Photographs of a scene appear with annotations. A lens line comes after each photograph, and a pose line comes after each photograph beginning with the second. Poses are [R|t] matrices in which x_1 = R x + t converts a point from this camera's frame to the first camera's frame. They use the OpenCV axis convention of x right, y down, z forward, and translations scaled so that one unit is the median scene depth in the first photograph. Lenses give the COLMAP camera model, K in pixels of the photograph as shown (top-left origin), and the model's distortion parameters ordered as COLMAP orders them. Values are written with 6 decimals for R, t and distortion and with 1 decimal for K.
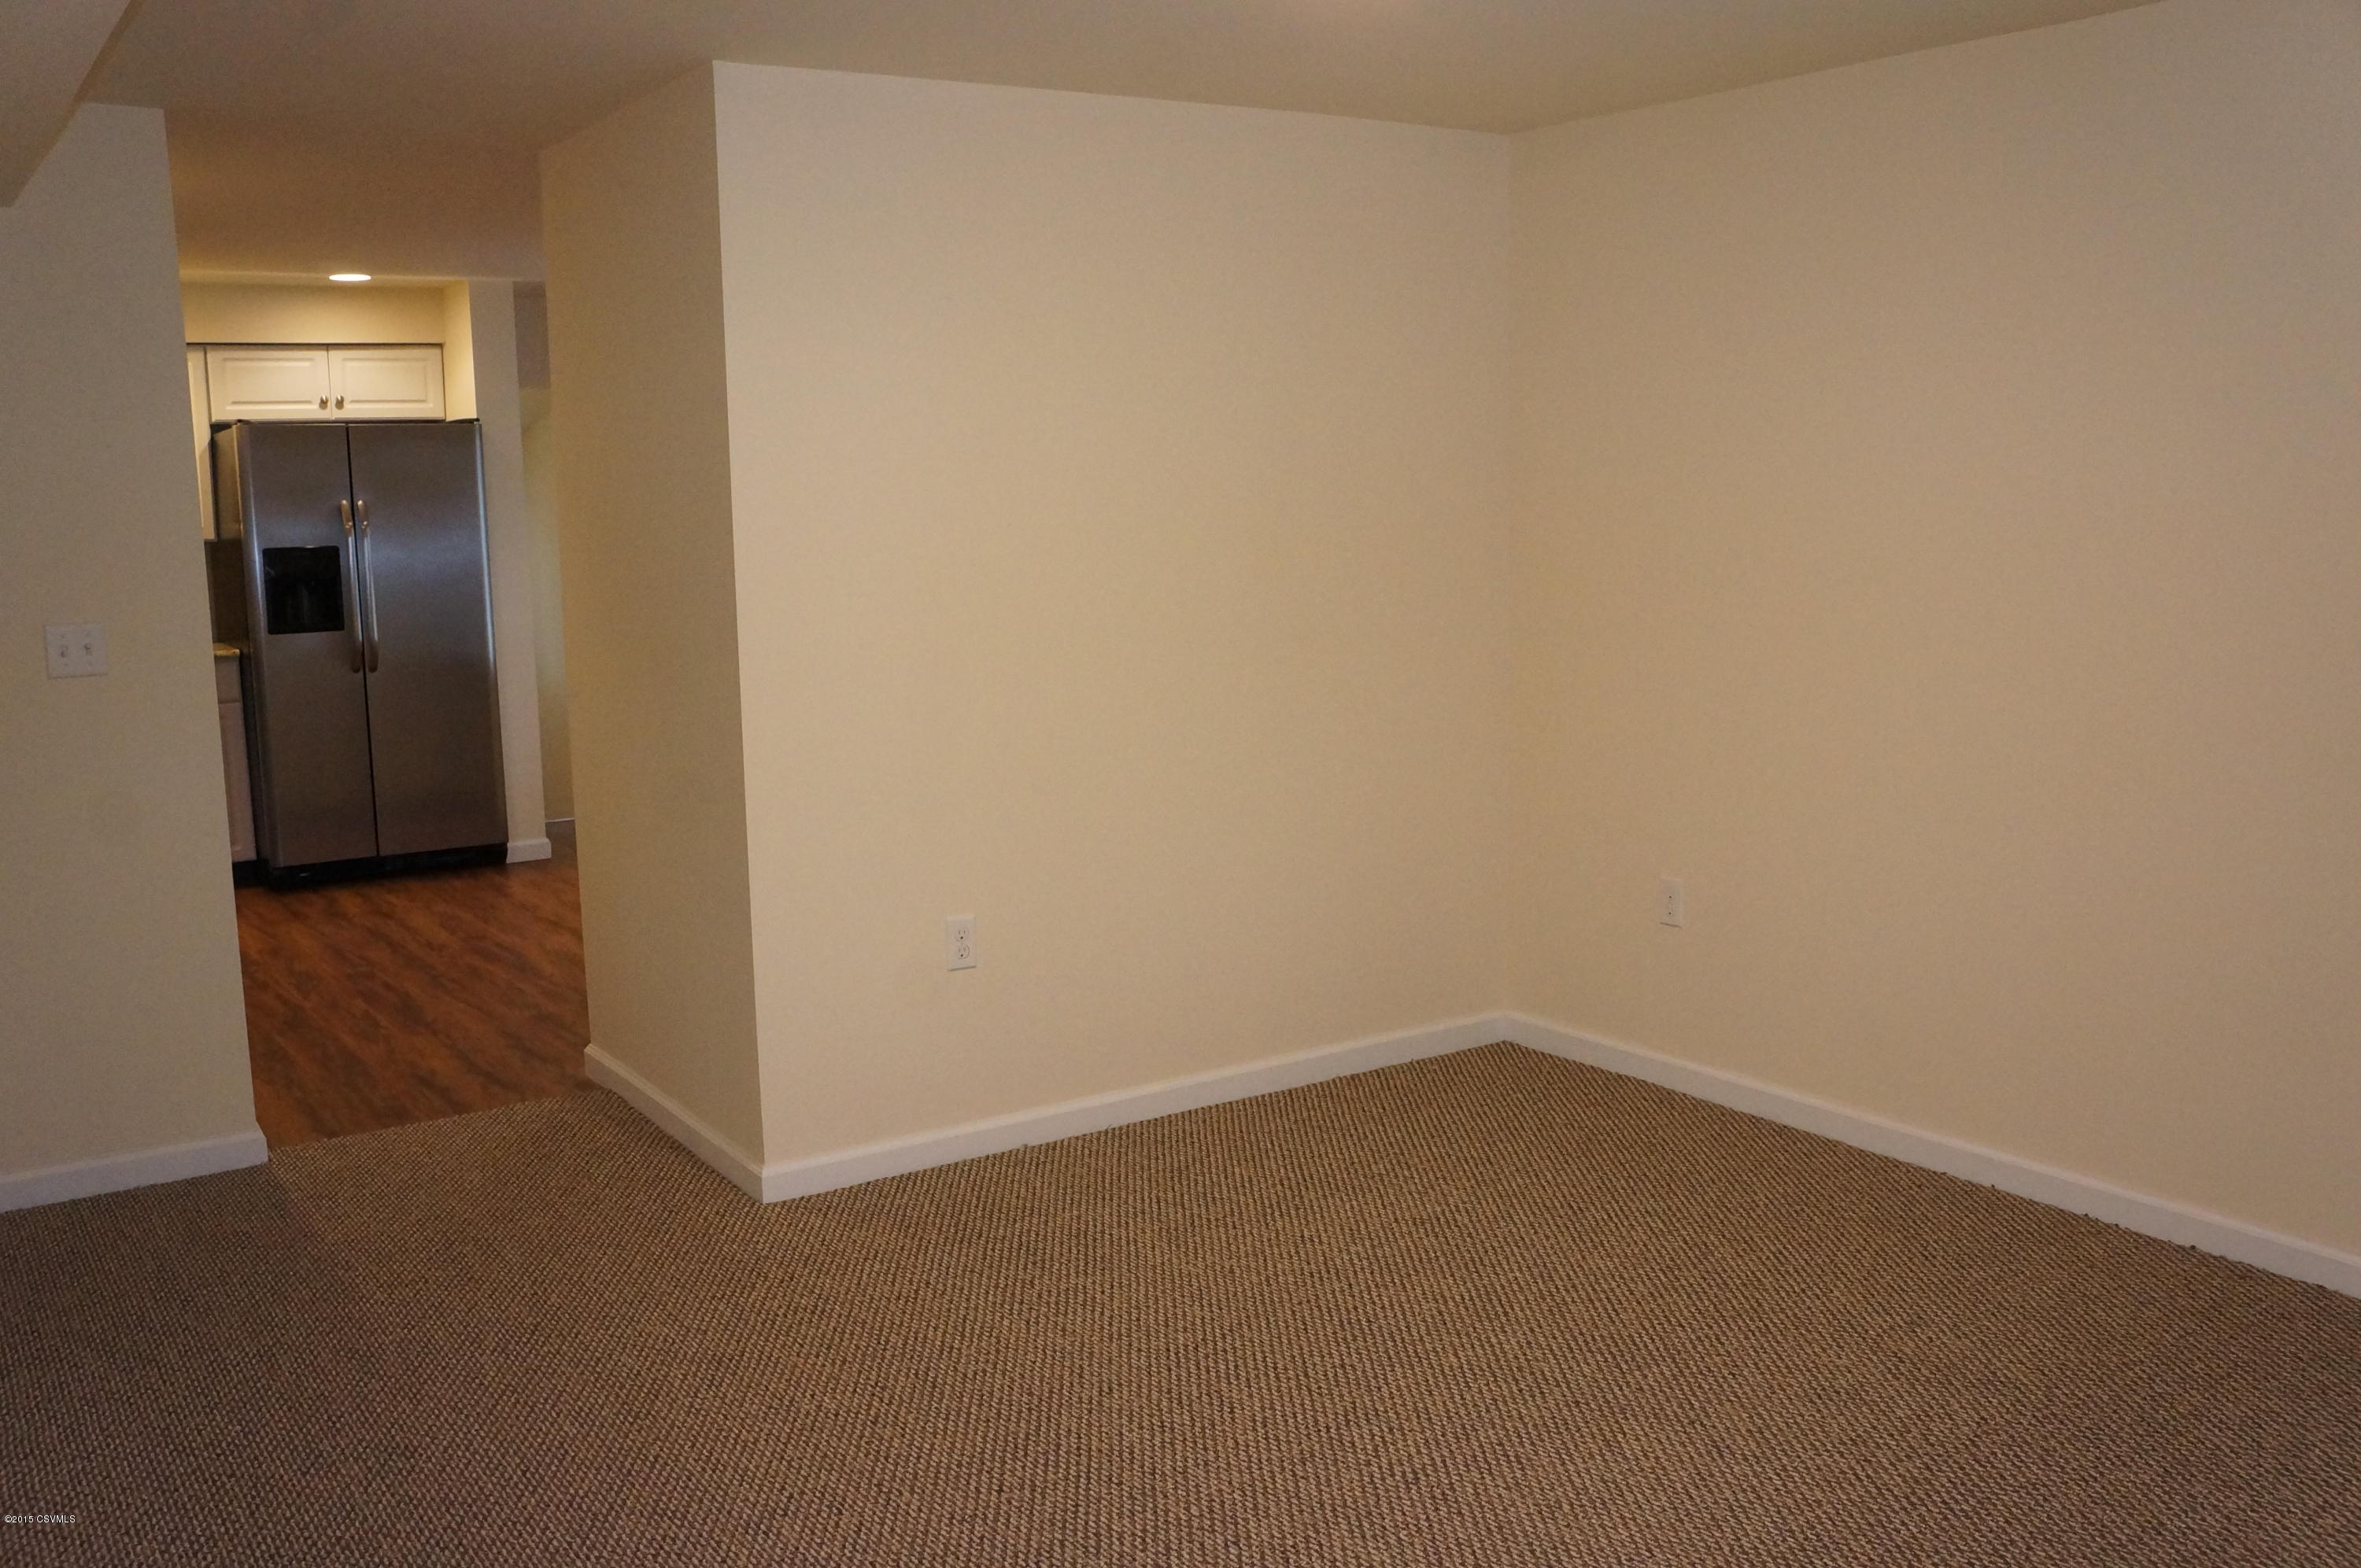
lens RADIAL K [[2070.9, 0, 1180.5], [0, 2070.9, 784.0], [0, 0, 1]] dist [-0.003970, -0.002050]
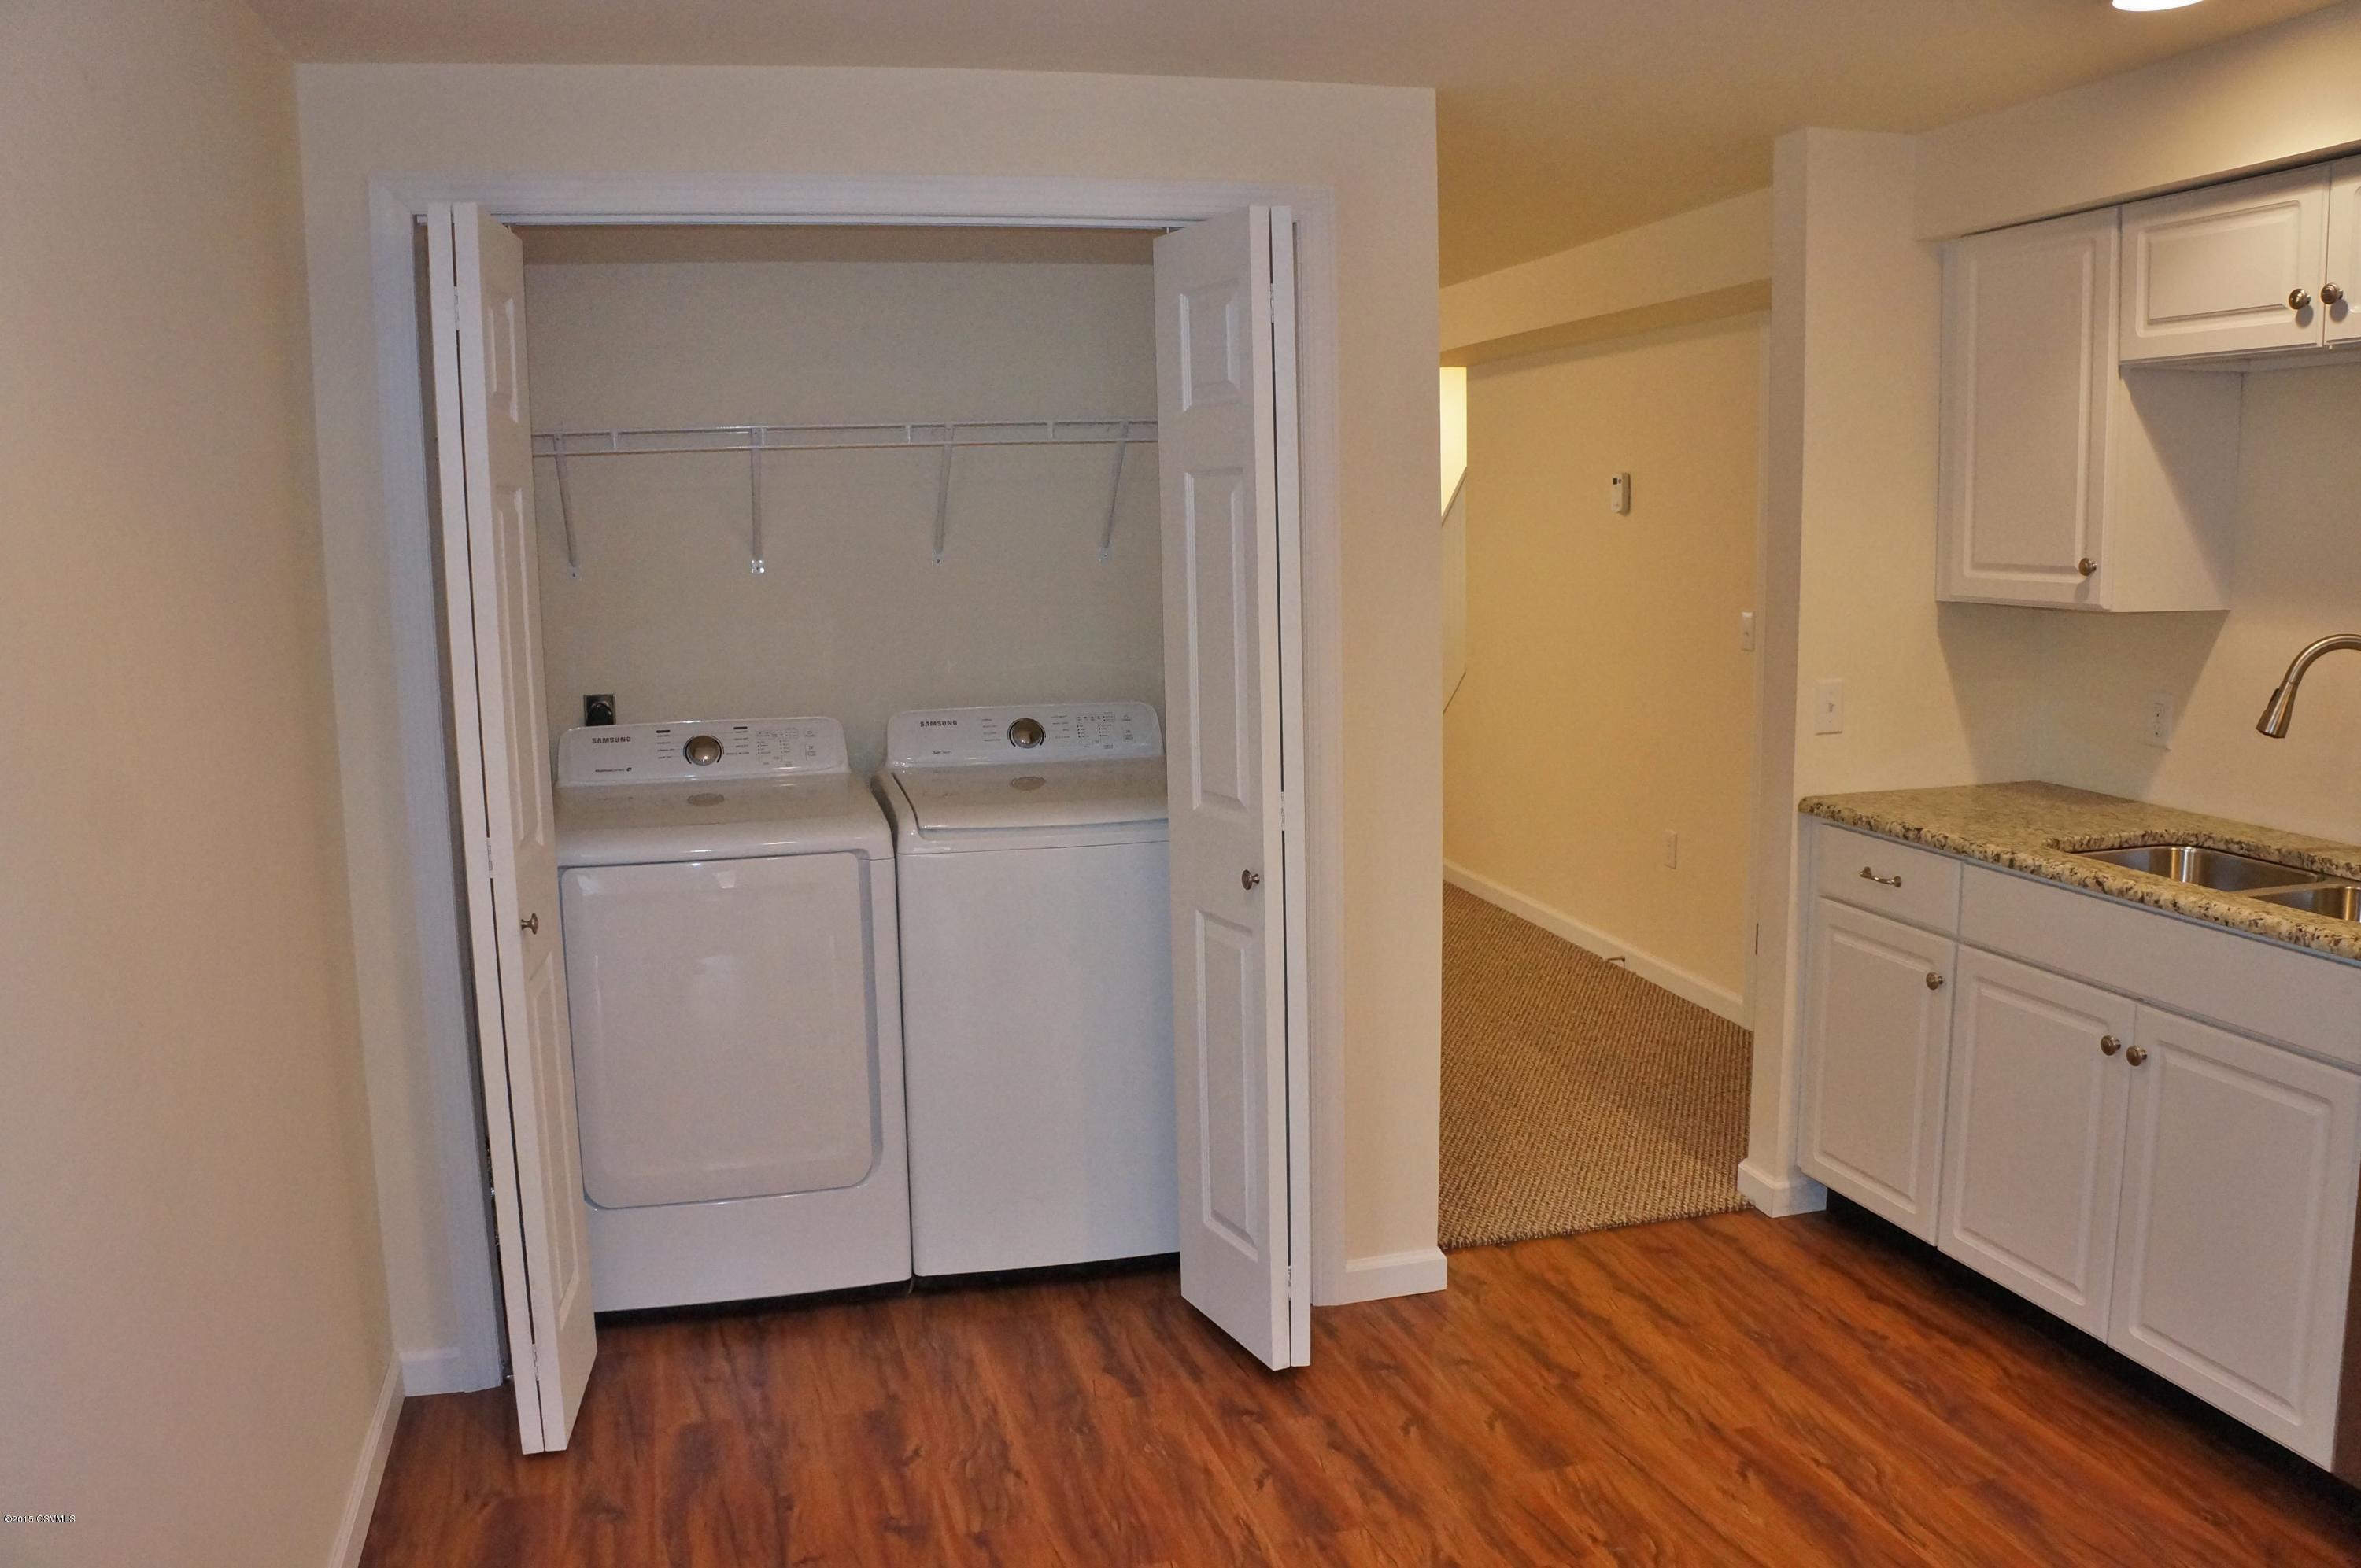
lens RADIAL K [[1900.1, 0, 1180.5], [0, 1900.1, 784.0], [0, 0, 1]] dist [0.001030, 0.000396]
pose [[-0.947096, -0.017967, 0.320446, -0.396610], [0.085152, 0.948584, 0.304858, -0.249277], [-0.309447, 0.316017, -0.896870, 1.527958]]
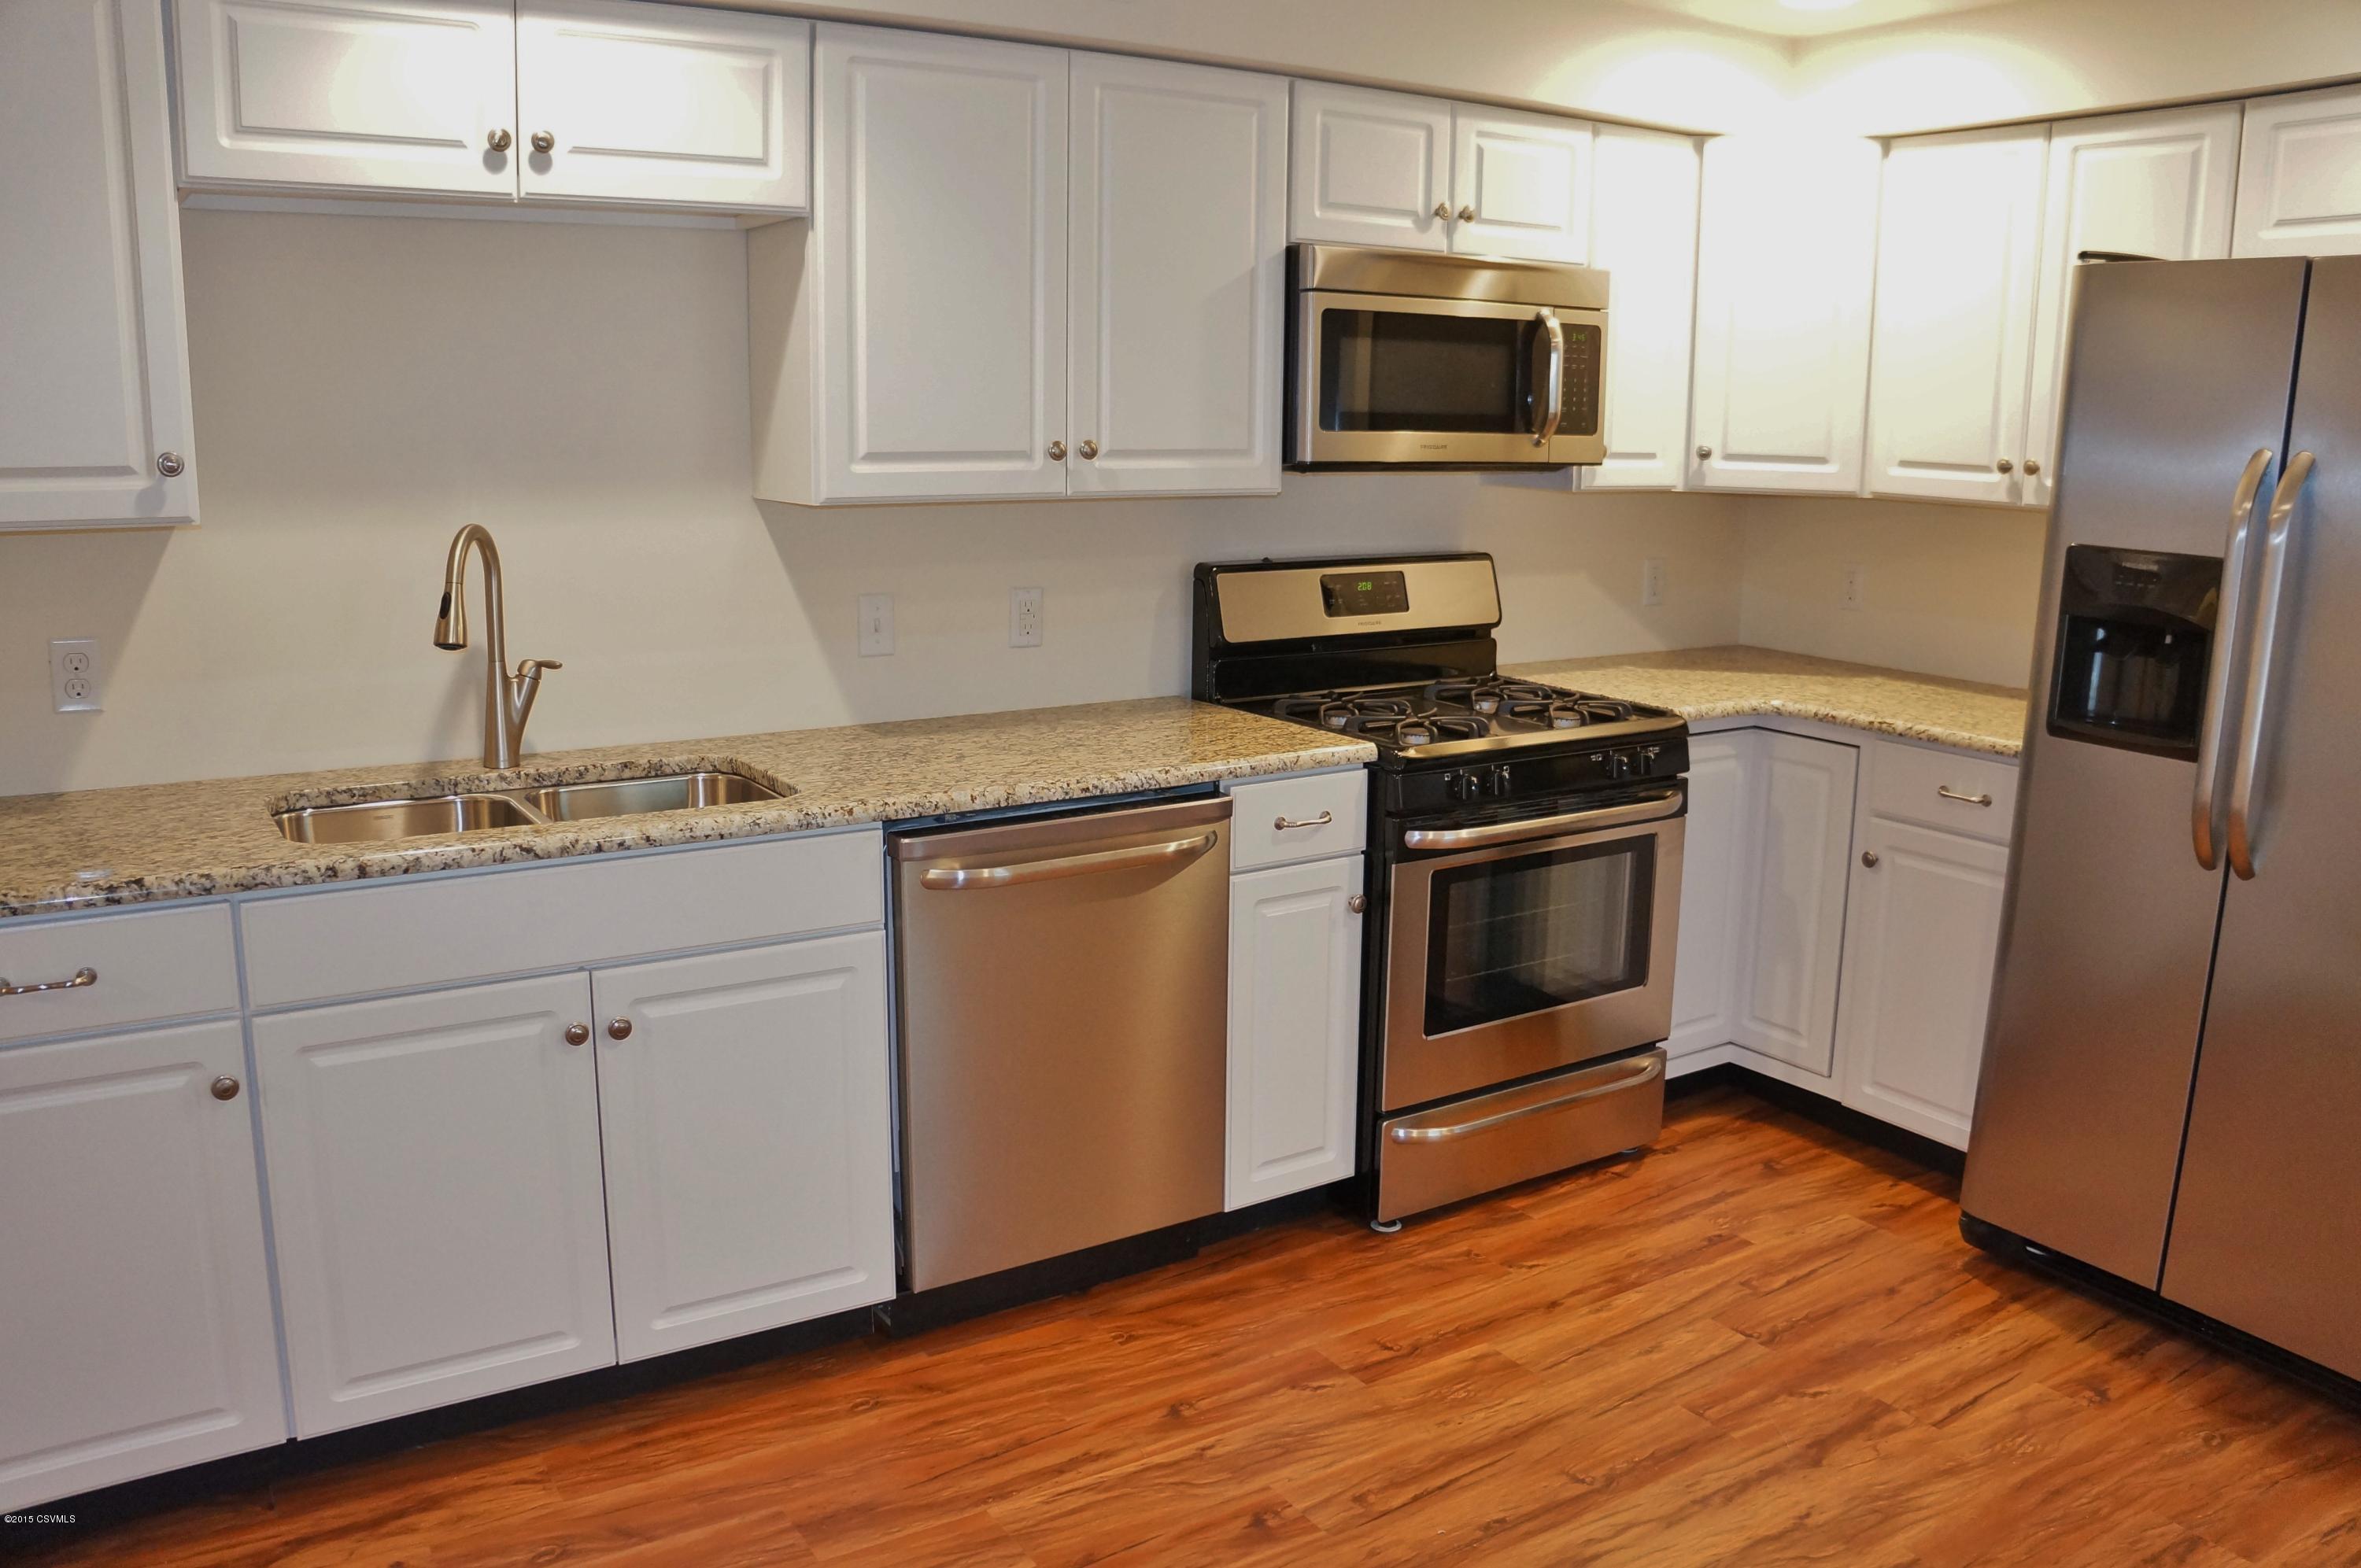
lens RADIAL K [[1927.3, 0, 1180.5], [0, 1927.3, 784.0], [0, 0, 1]] dist [-0.081003, 0.000704]
pose [[-0.039328, 0.217851, -0.975189, -0.184948], [-0.192444, 0.956022, 0.221330, -0.203157], [0.980520, 0.196373, 0.004325, 1.270196]]
